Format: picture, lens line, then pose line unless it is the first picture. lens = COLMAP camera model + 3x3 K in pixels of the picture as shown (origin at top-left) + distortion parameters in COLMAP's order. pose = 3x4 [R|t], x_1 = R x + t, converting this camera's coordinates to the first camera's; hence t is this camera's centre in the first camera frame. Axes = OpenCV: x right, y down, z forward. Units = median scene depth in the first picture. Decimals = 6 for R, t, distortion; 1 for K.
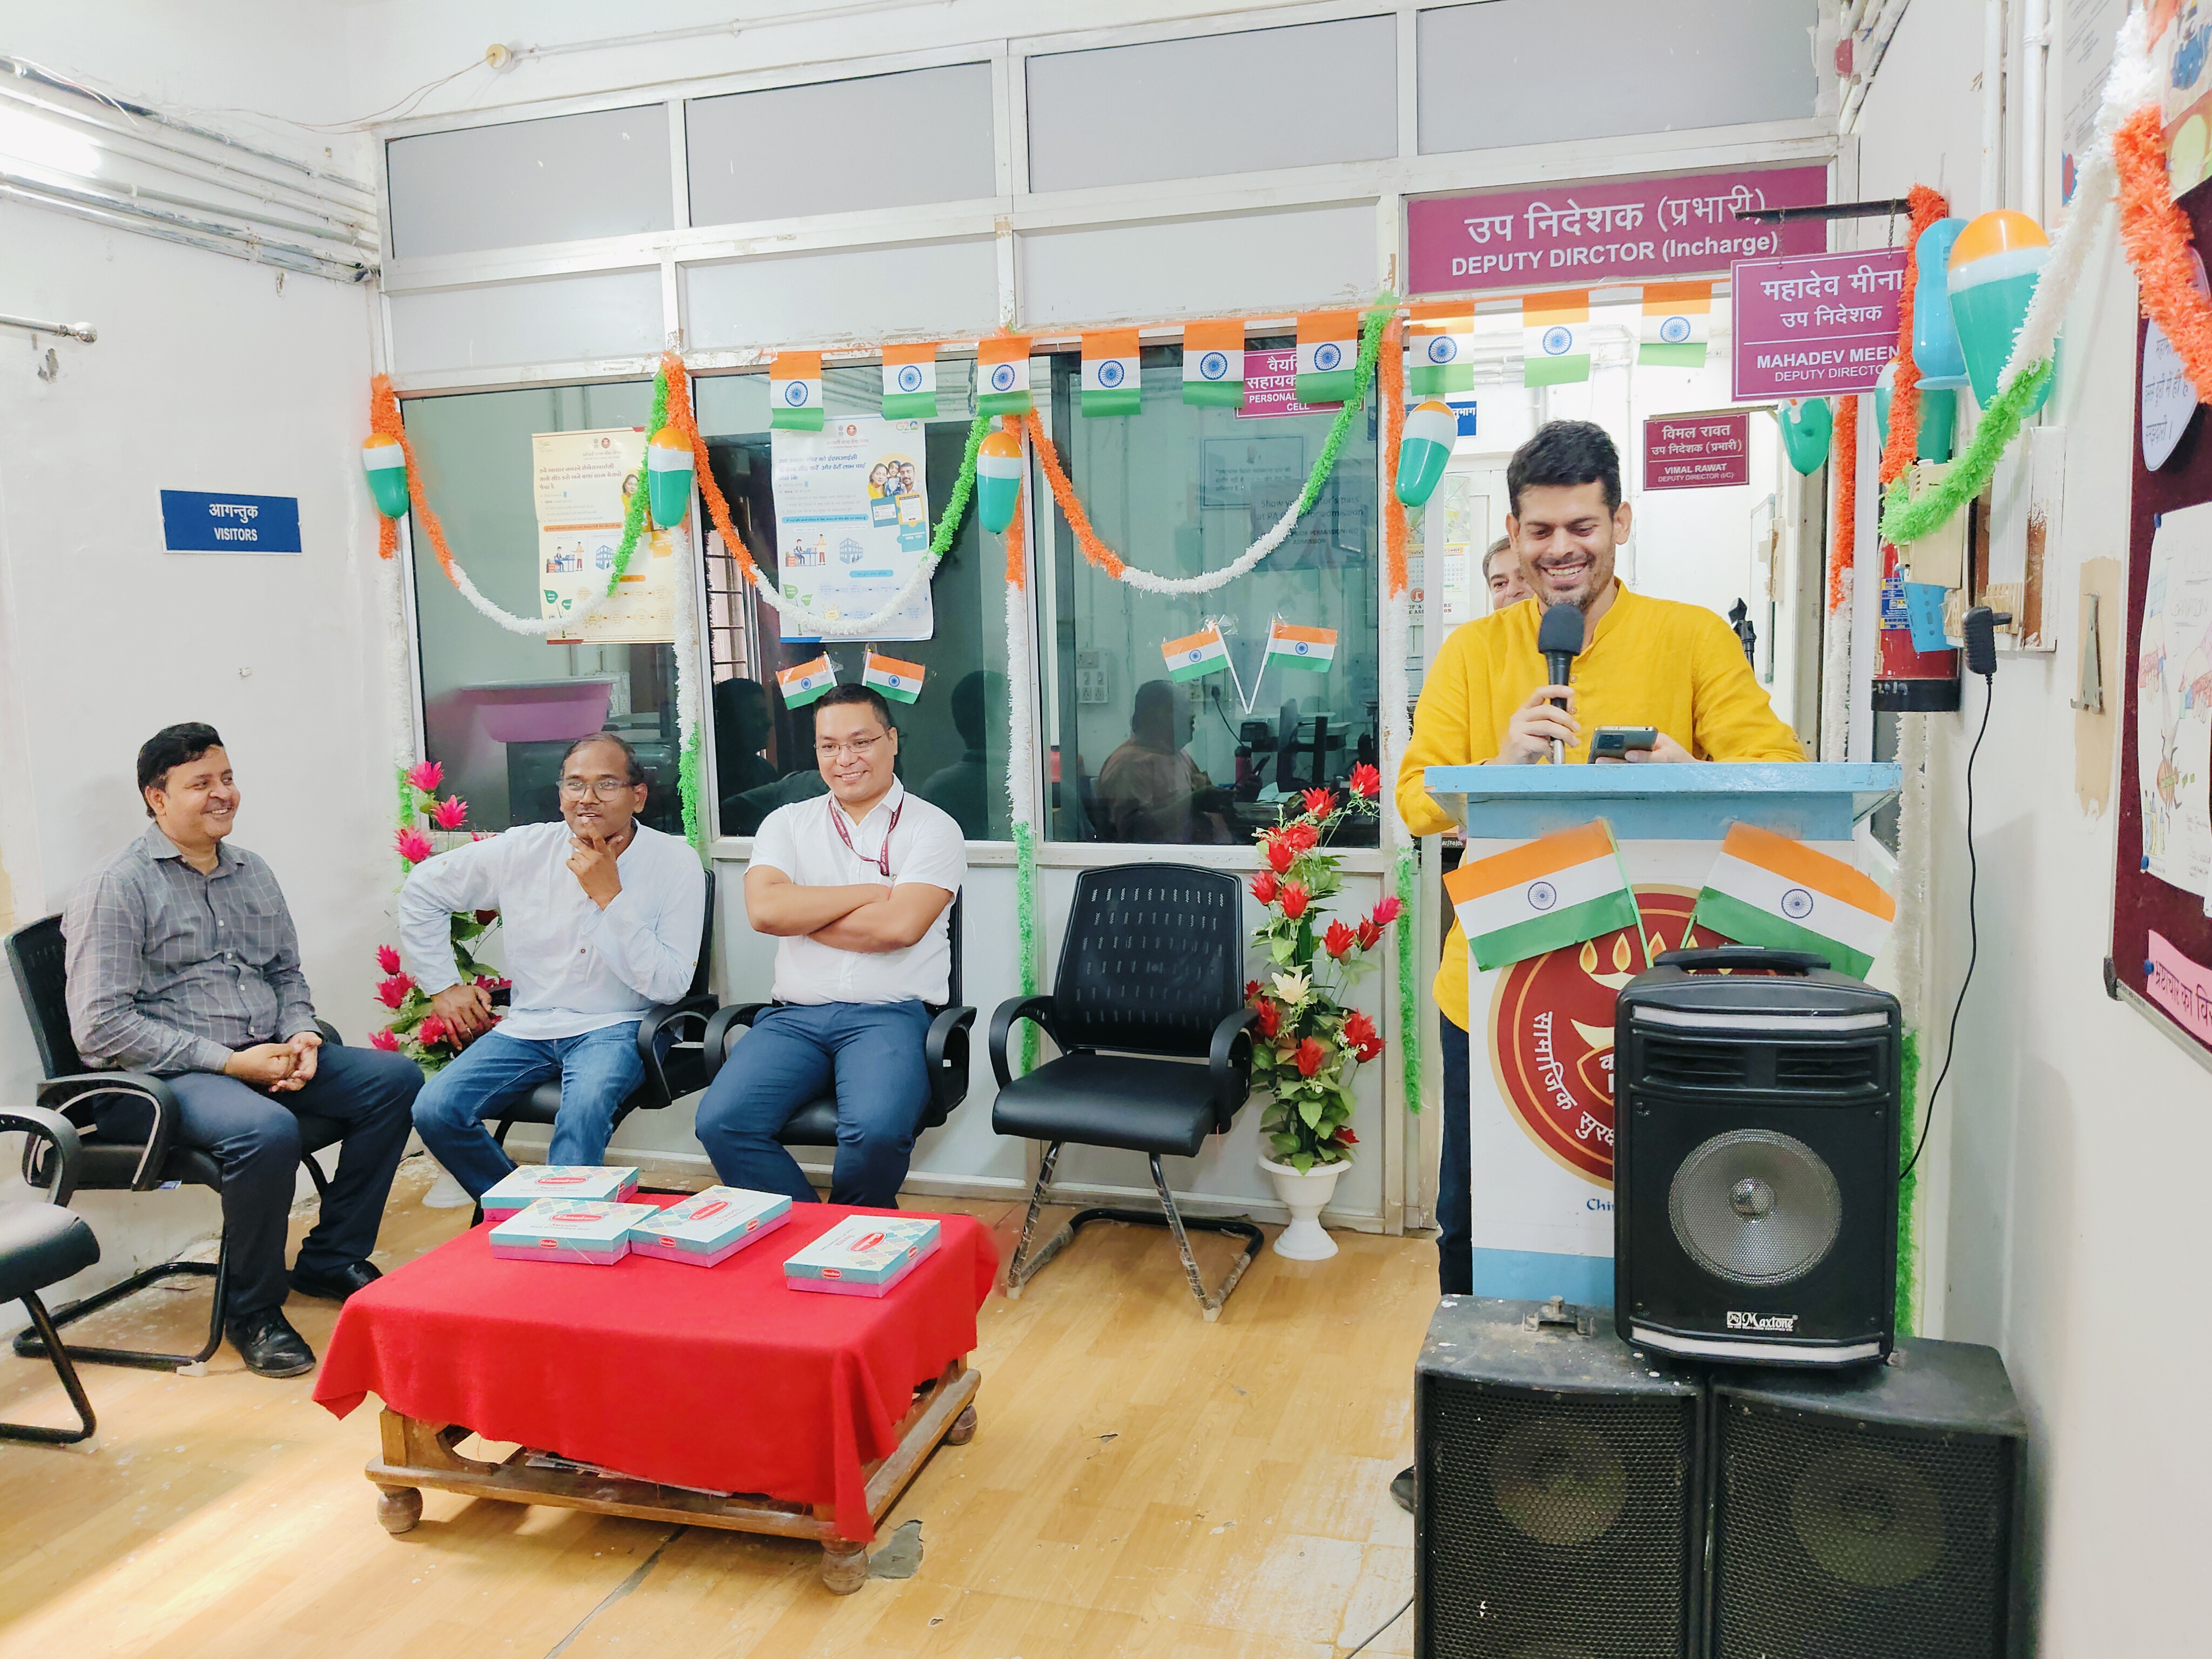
lens RADIAL K [[1719.4, 0, 1097.1], [0, 1719.4, 819.2], [0, 0, 1]] dist [-0.006134, -0.046975]
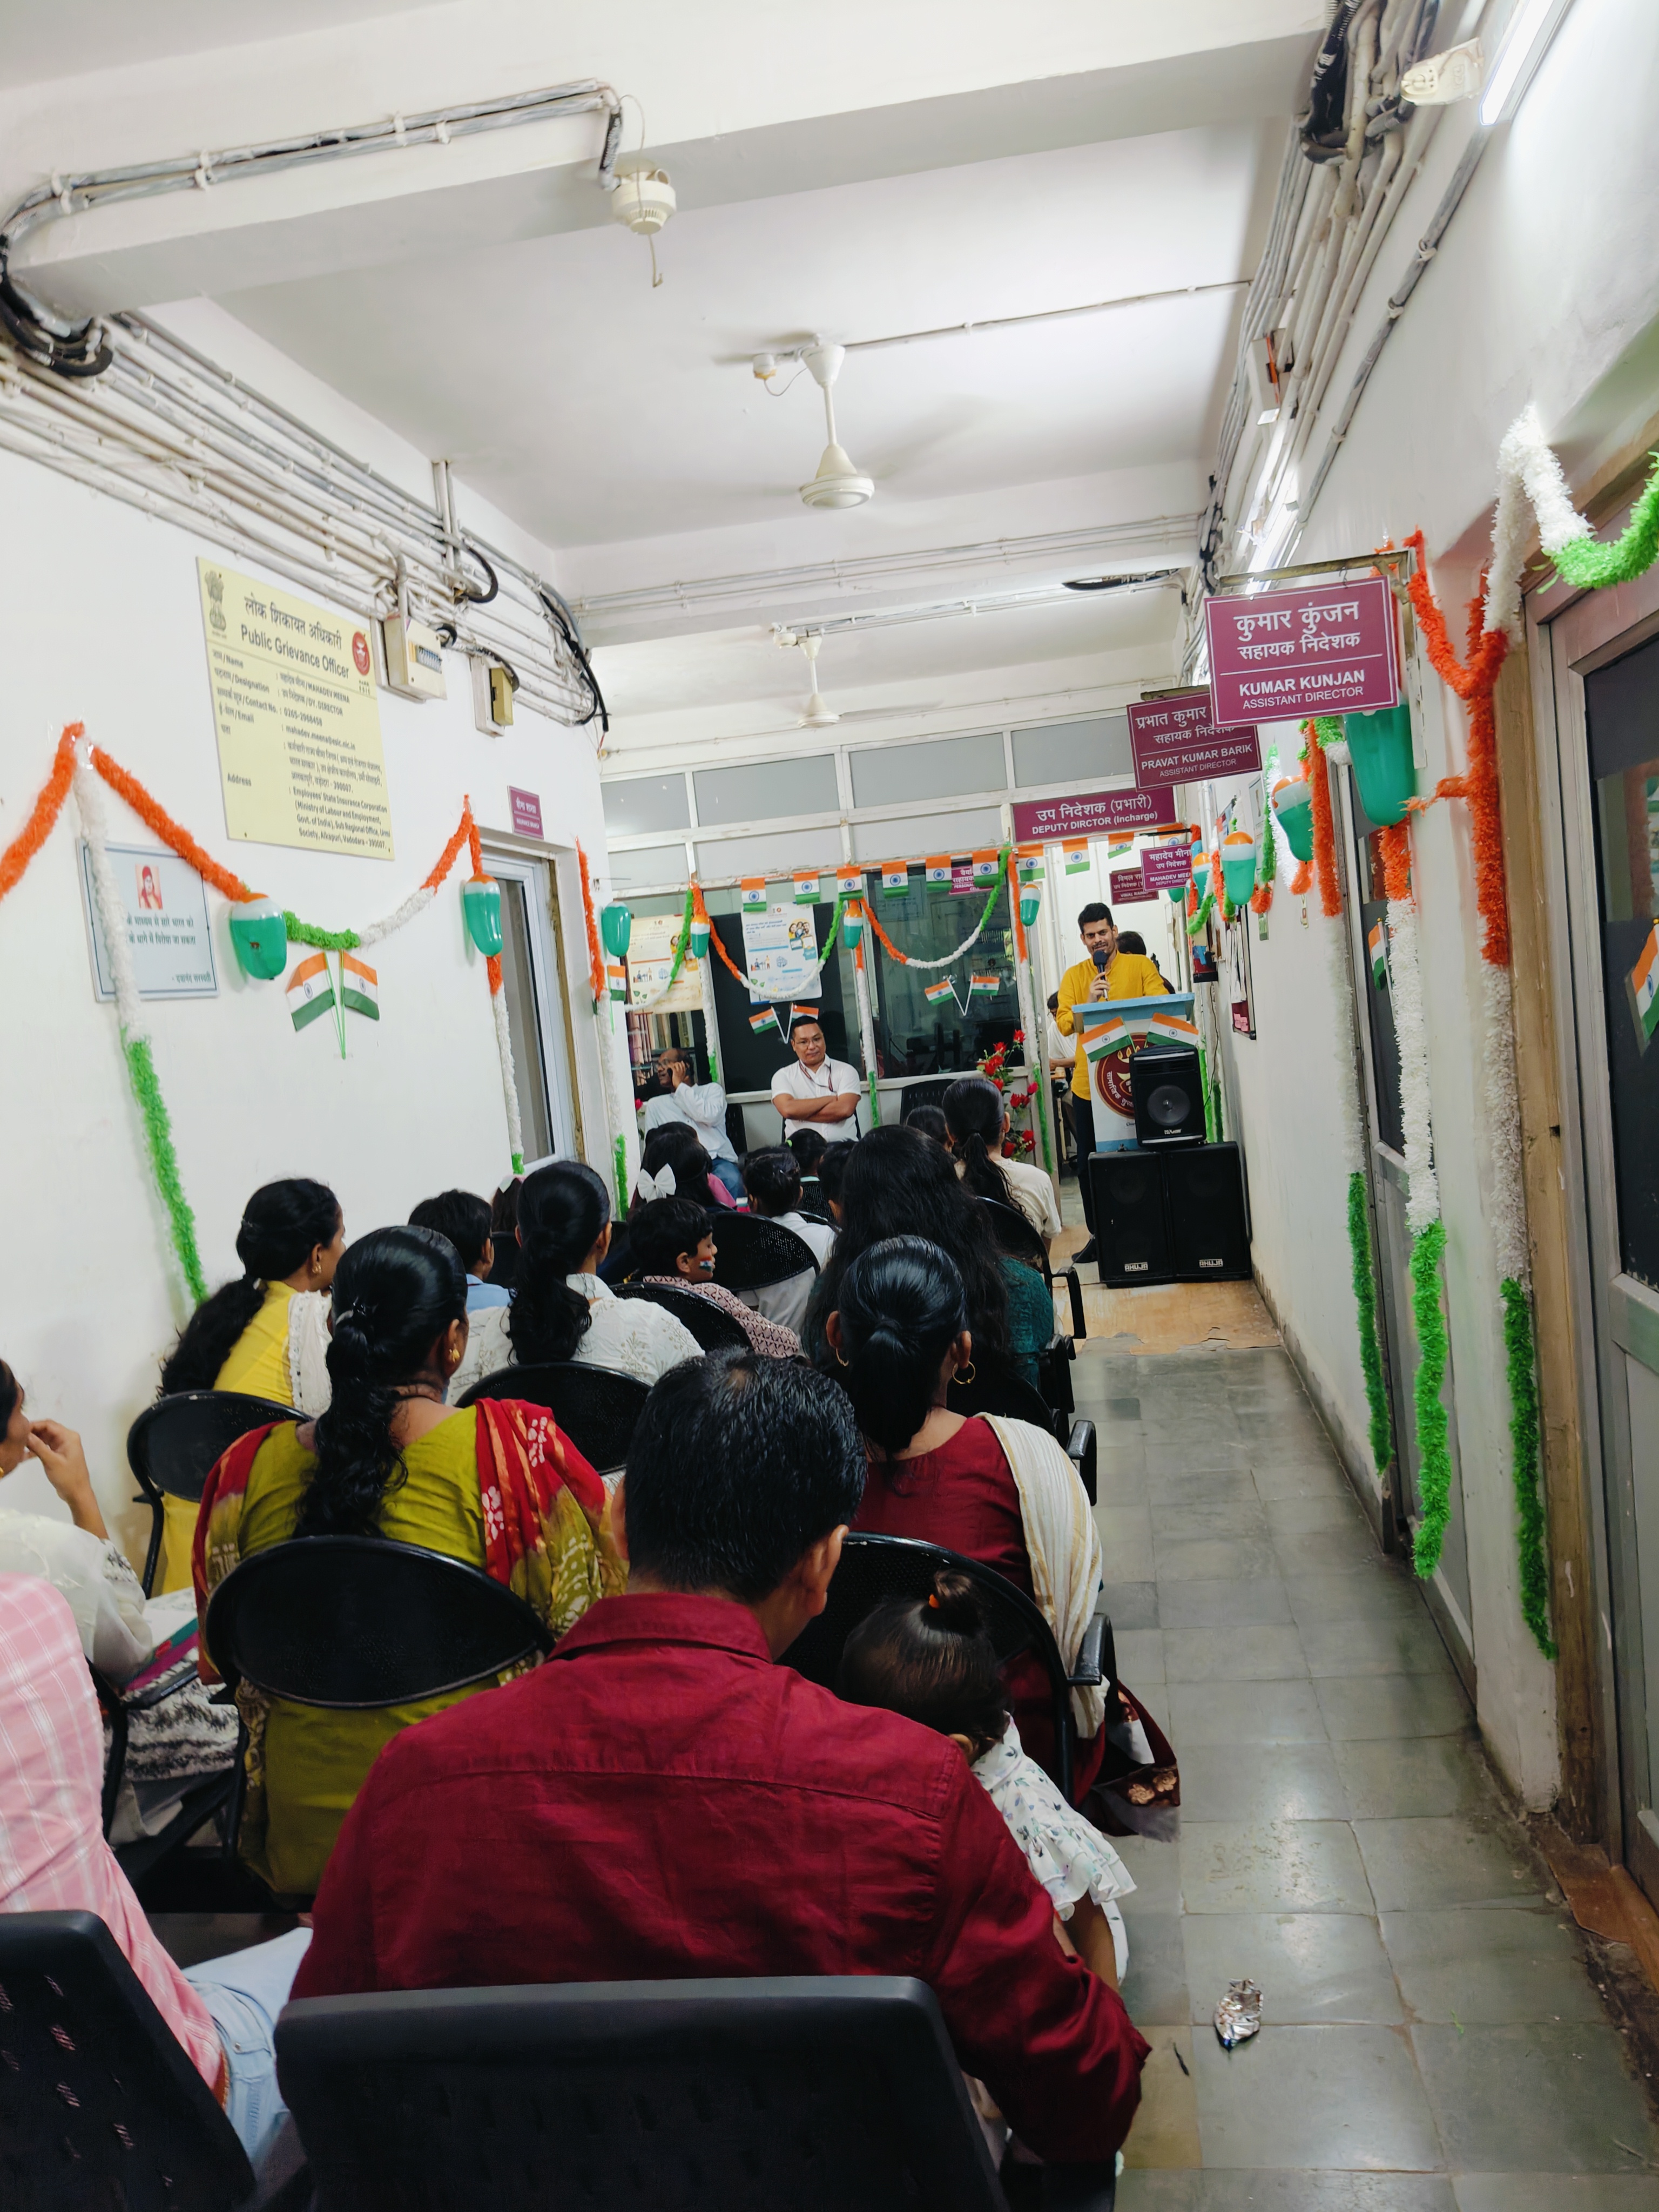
lens RADIAL K [[1719.4, 0, 753.6], [0, 1719.4, 1163.8], [0, 0, 1]] dist [-0.006134, -0.046975]
pose [[0.990496, -0.091760, 0.102455, -0.465246], [0.094423, 0.995301, -0.021445, 0.167274], [-0.100005, 0.030915, 0.994506, -1.345004]]
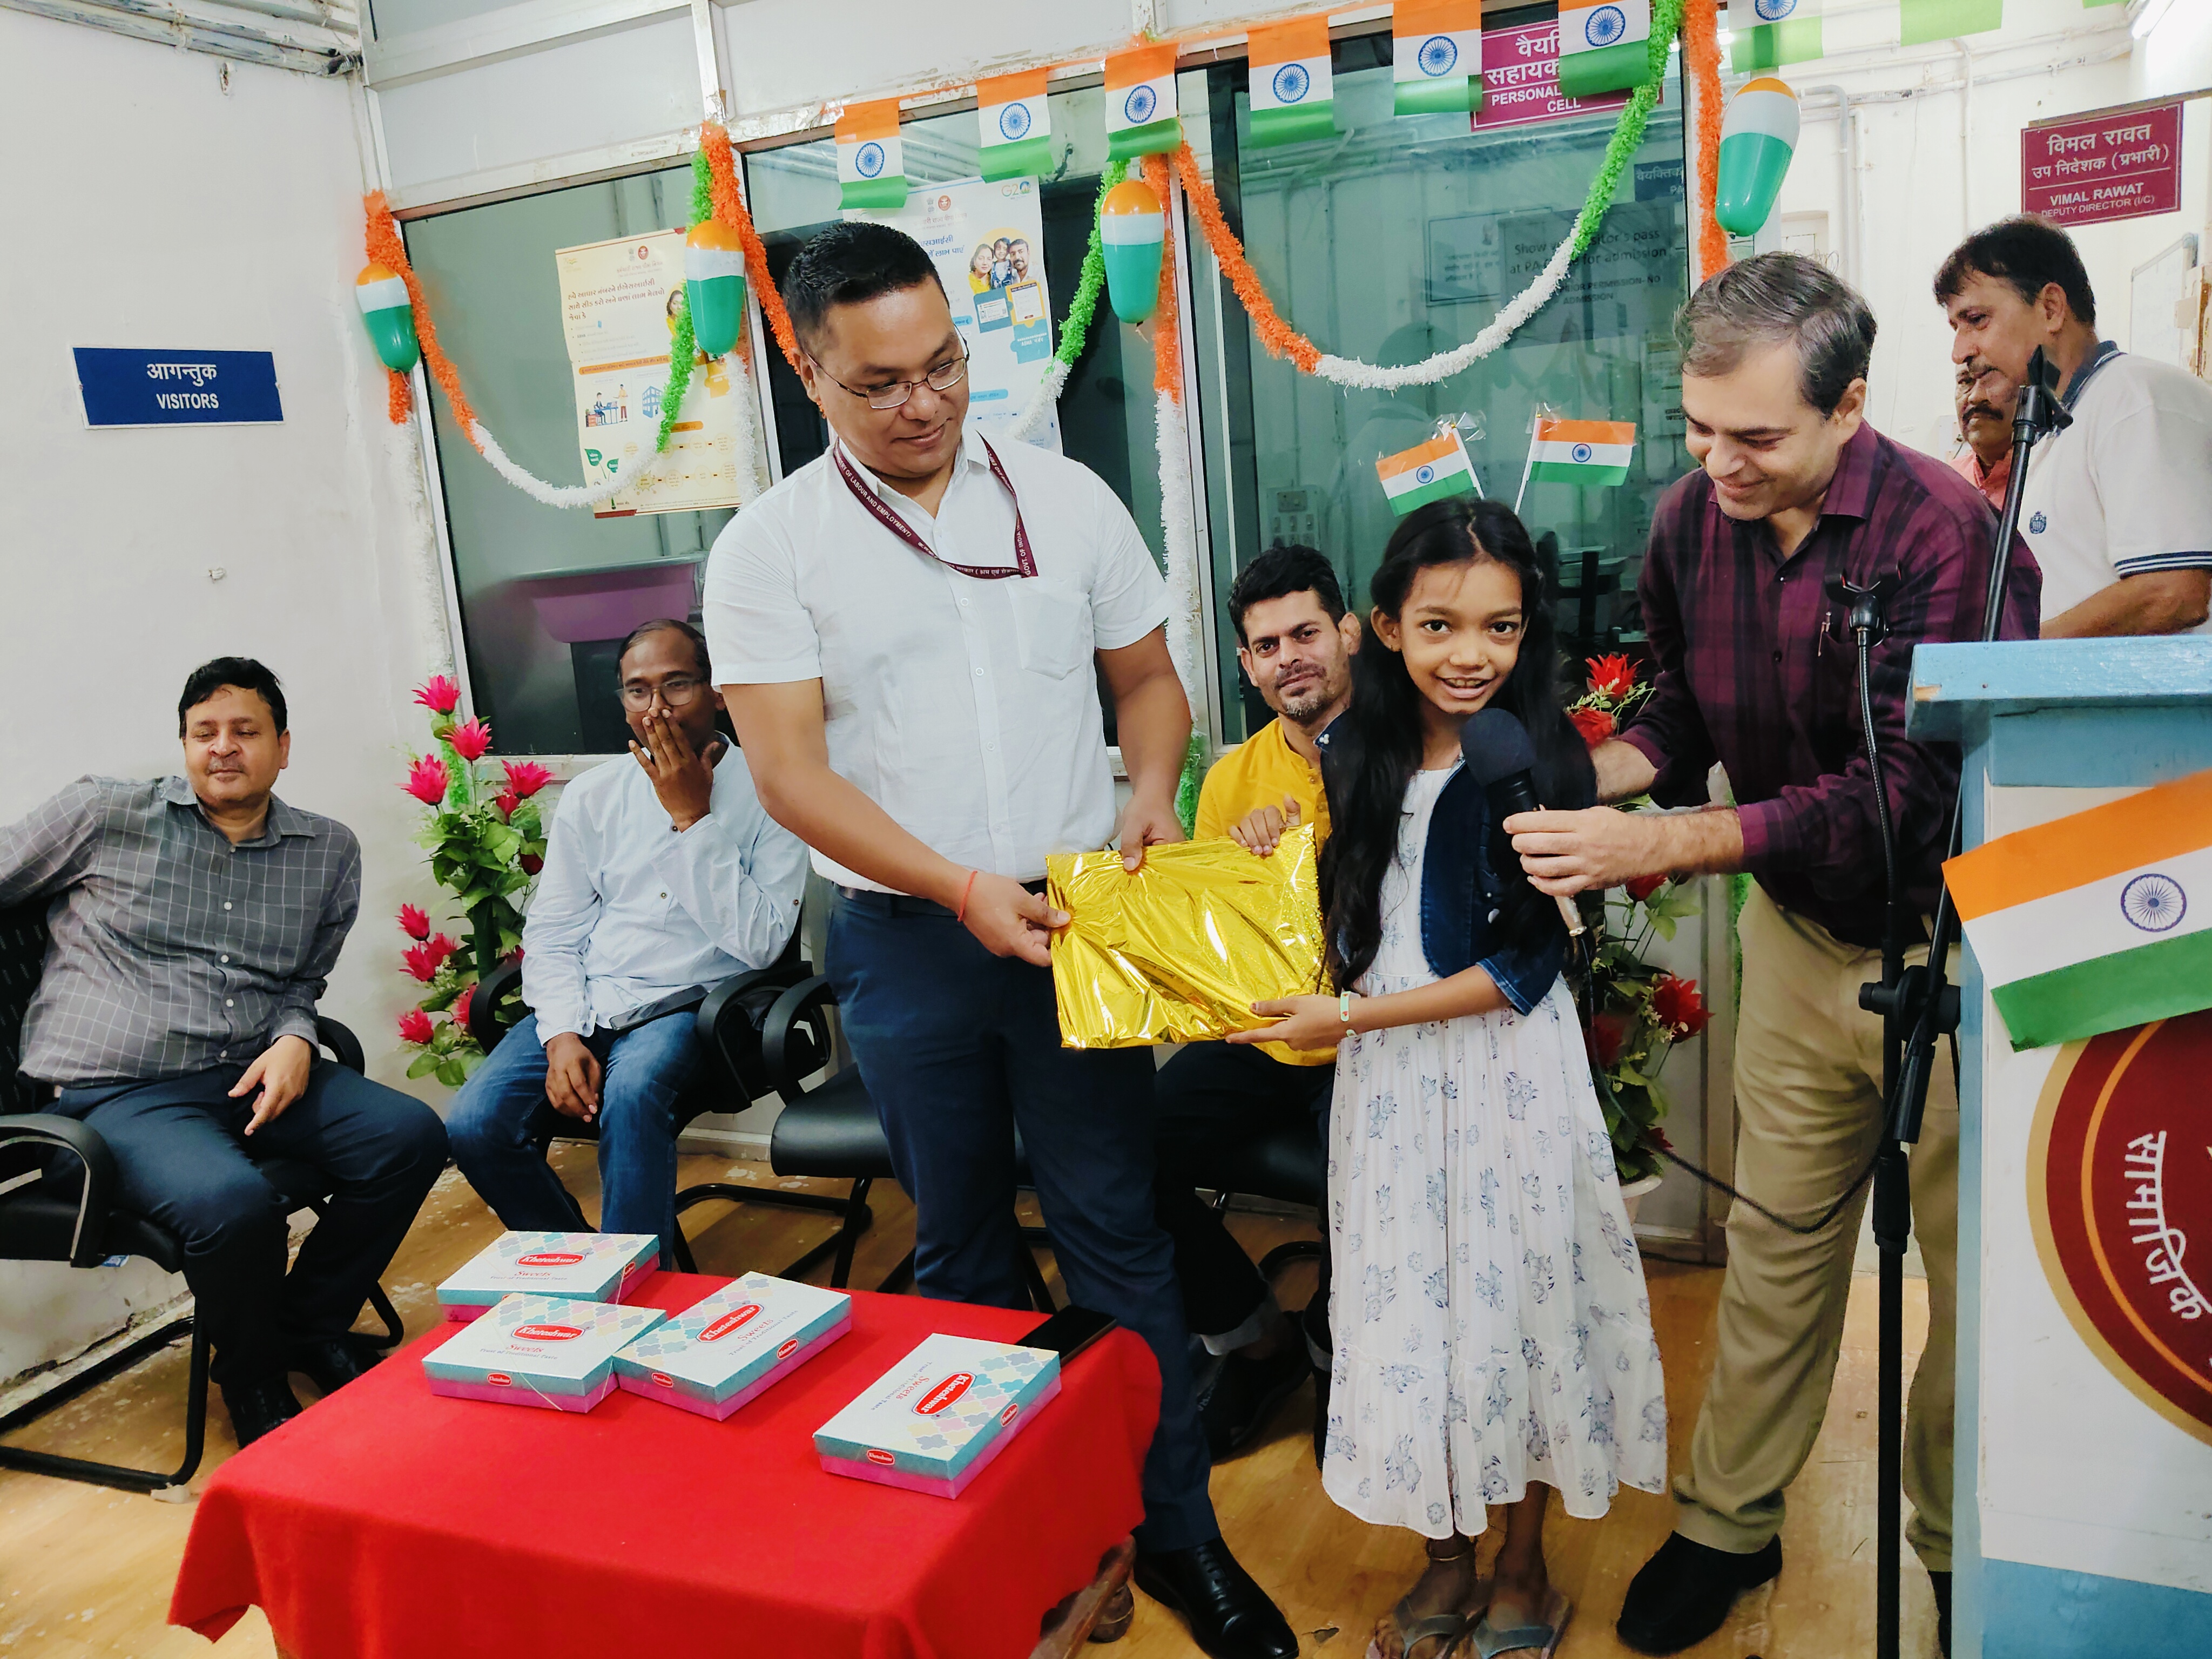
lens RADIAL K [[1719.4, 0, 1115.6], [0, 1719.4, 824.5], [0, 0, 1]] dist [-0.006134, -0.046975]
pose [[0.991457, -0.035861, -0.125411, 0.015762], [0.046084, 0.995762, 0.079584, -0.014302], [0.122025, -0.084683, 0.988908, 0.261076]]
